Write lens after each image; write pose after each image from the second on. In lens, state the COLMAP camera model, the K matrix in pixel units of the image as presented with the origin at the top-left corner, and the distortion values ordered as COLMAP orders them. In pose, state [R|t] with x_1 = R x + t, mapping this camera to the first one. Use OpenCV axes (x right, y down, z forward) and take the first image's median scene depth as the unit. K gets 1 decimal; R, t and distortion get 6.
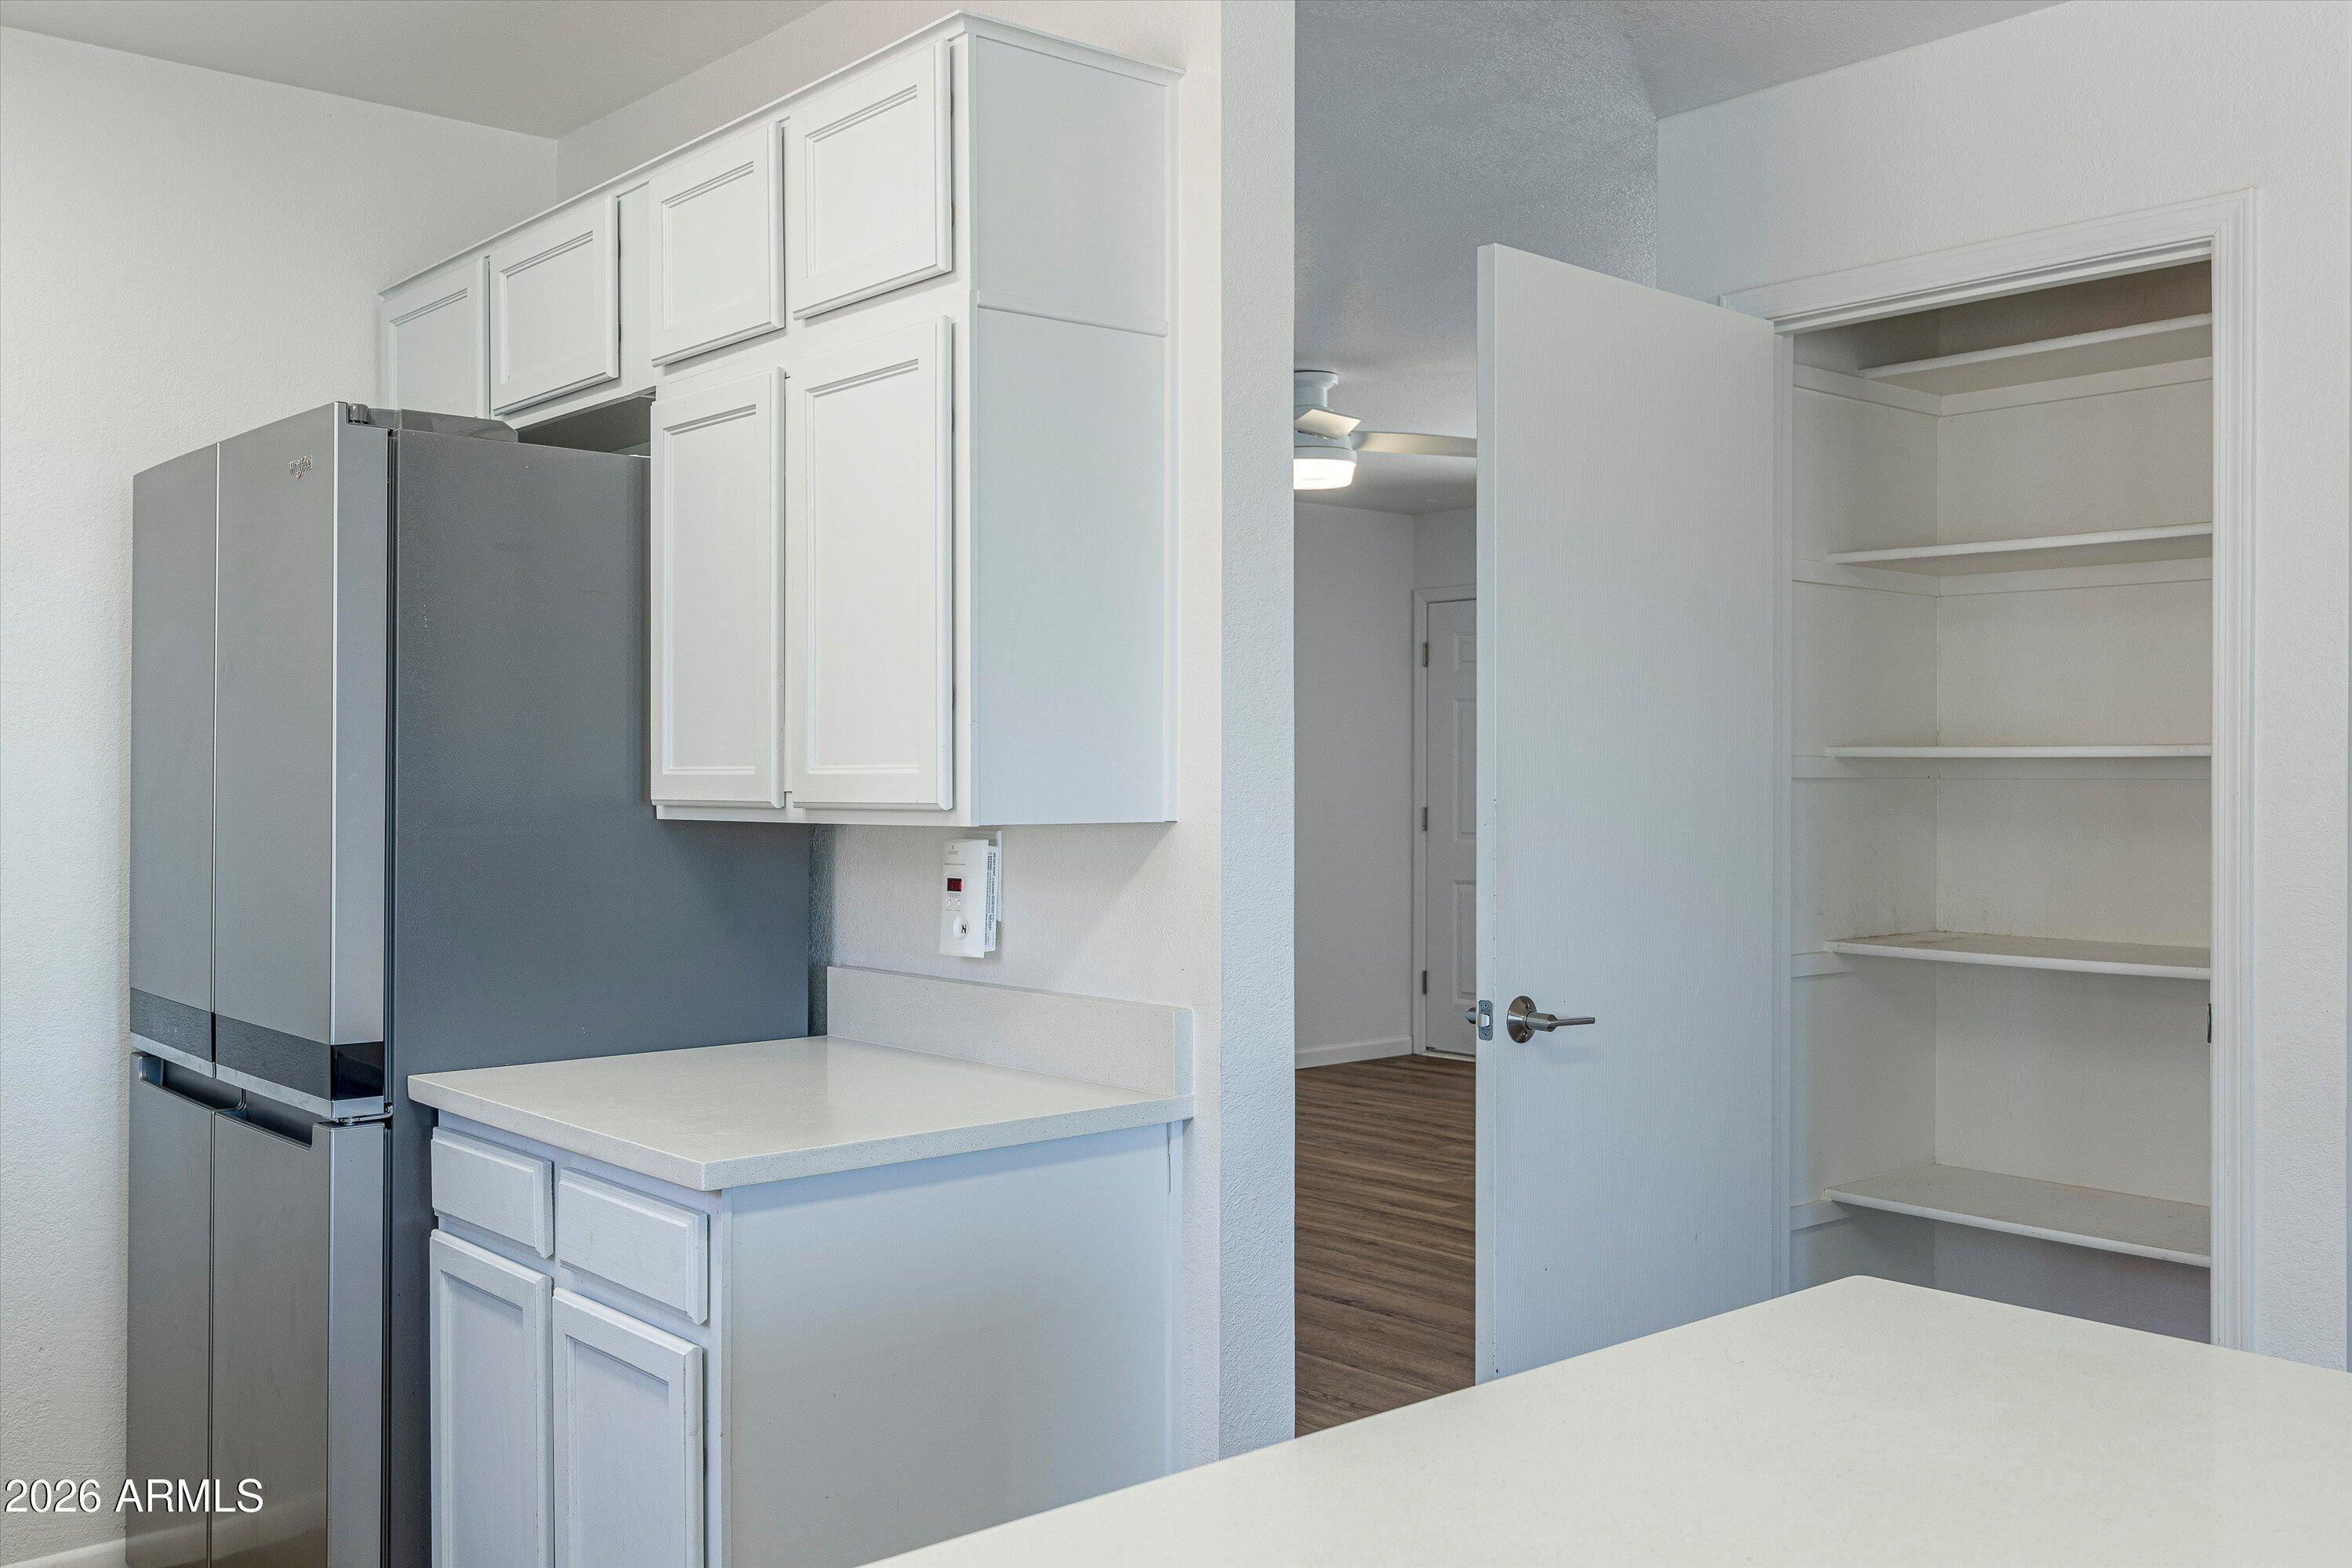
lens RADIAL K [[2109.4, 0, 1172.7], [0, 2109.4, 780.2], [0, 0, 1]] dist [0.005724, 0.001110]
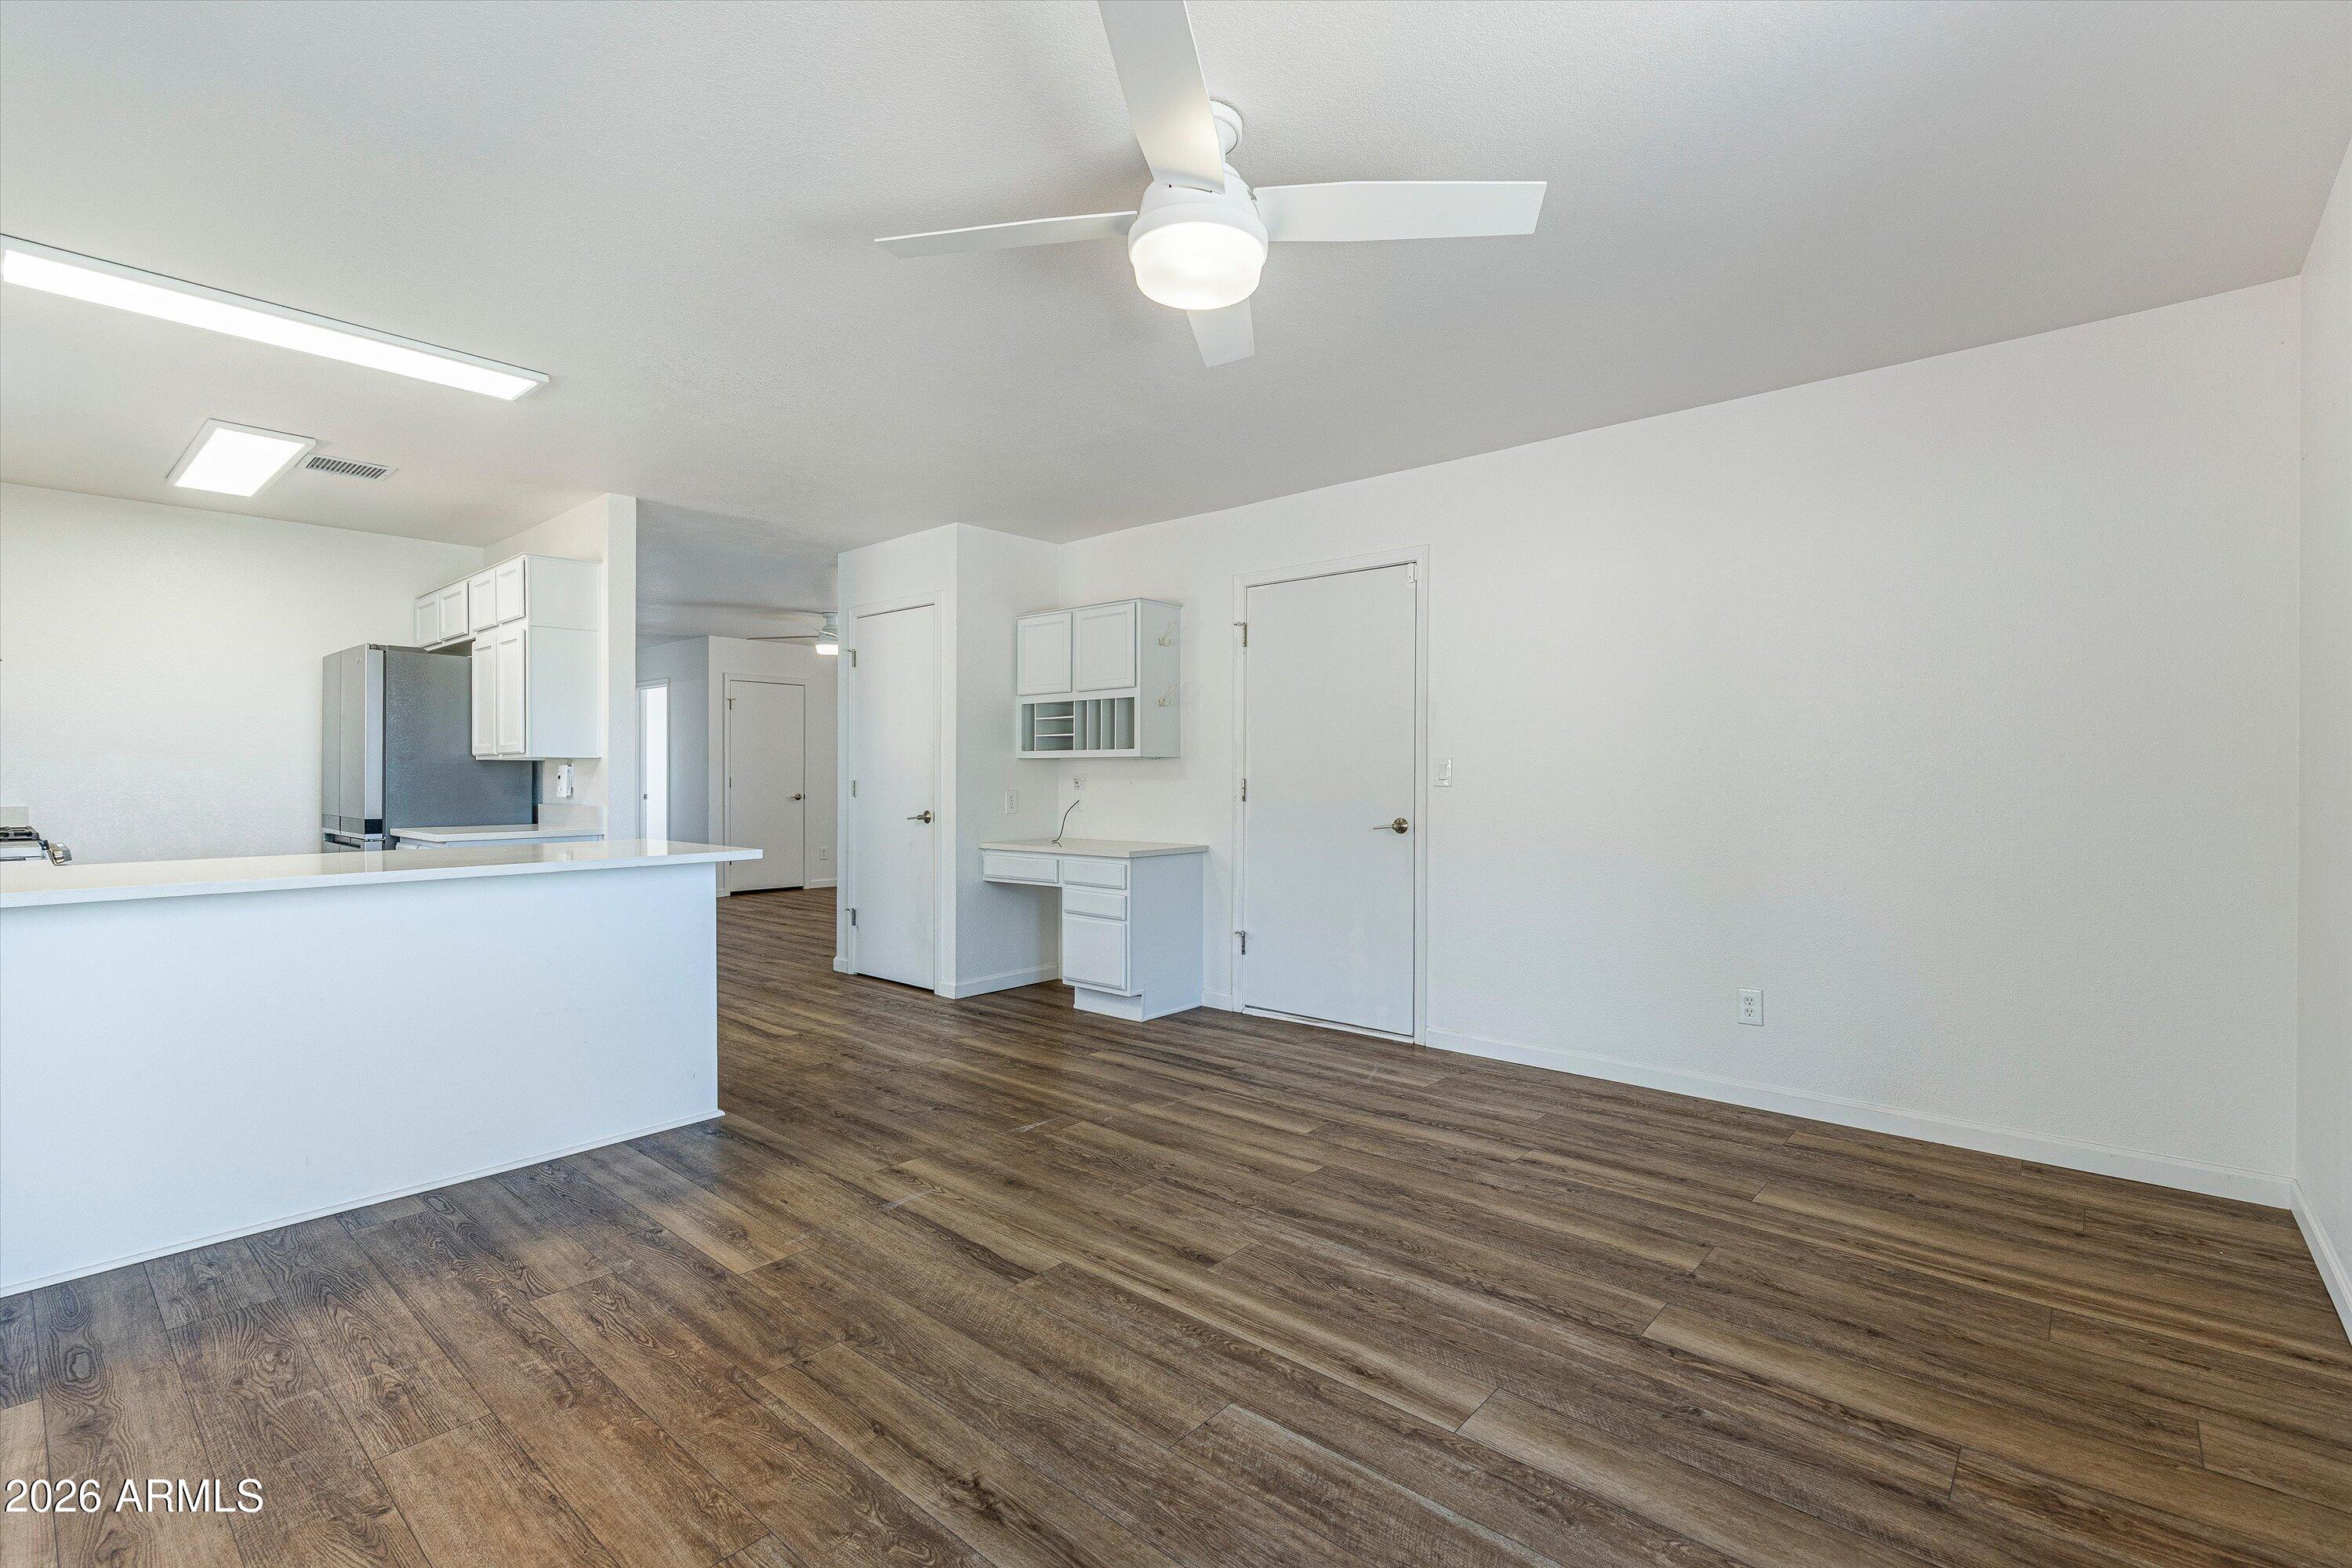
lens RADIAL K [[1050.9, 0, 1160.9], [0, 1050.9, 783.1], [0, 0, 1]] dist [0.001012, -0.000089]
pose [[0.991272, 0.001031, 0.131829, 0.704457], [-0.001117, 0.999999, 0.000580, 0.058691], [-0.131828, -0.000722, 0.991272, -0.955939]]
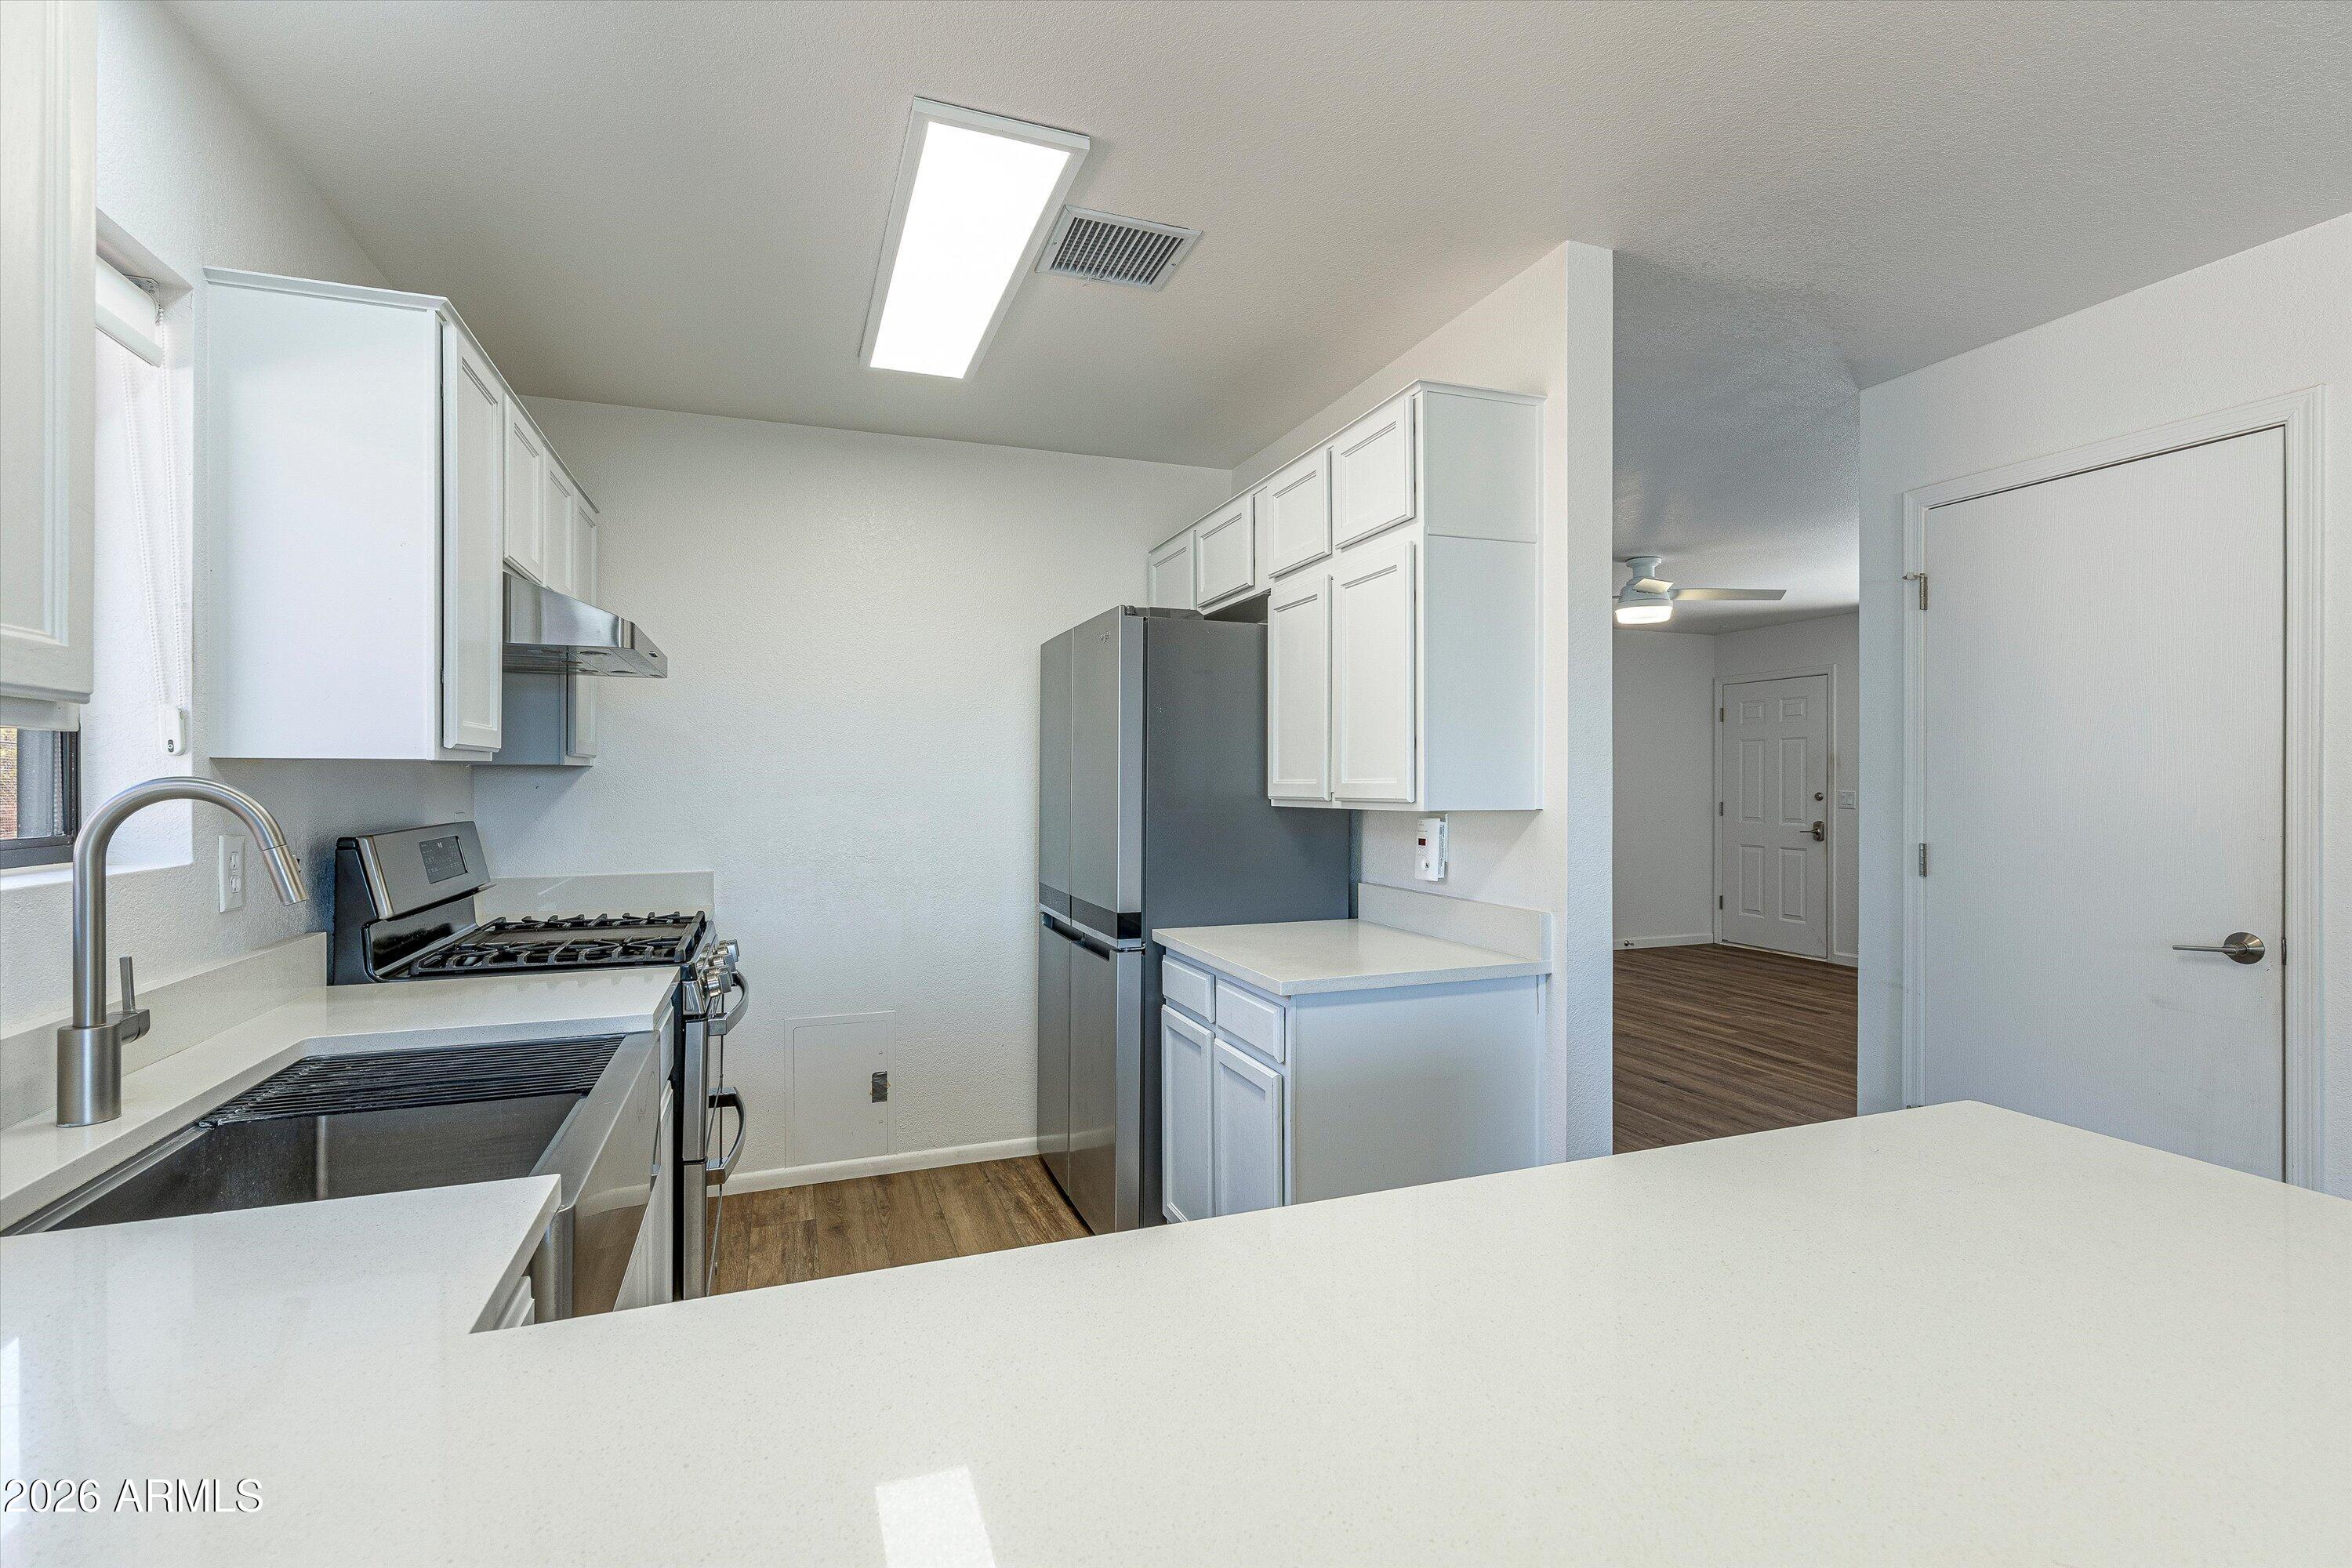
lens RADIAL K [[1078.4, 0, 1176.0], [0, 1078.4, 784.0], [0, 0, 1]] dist [0.000171, 0.000106]
pose [[0.937103, 0.000753, -0.349052, 0.027871], [-0.001427, 0.999998, -0.001673, -0.000493], [0.349050, 0.002066, 0.937102, 0.018370]]
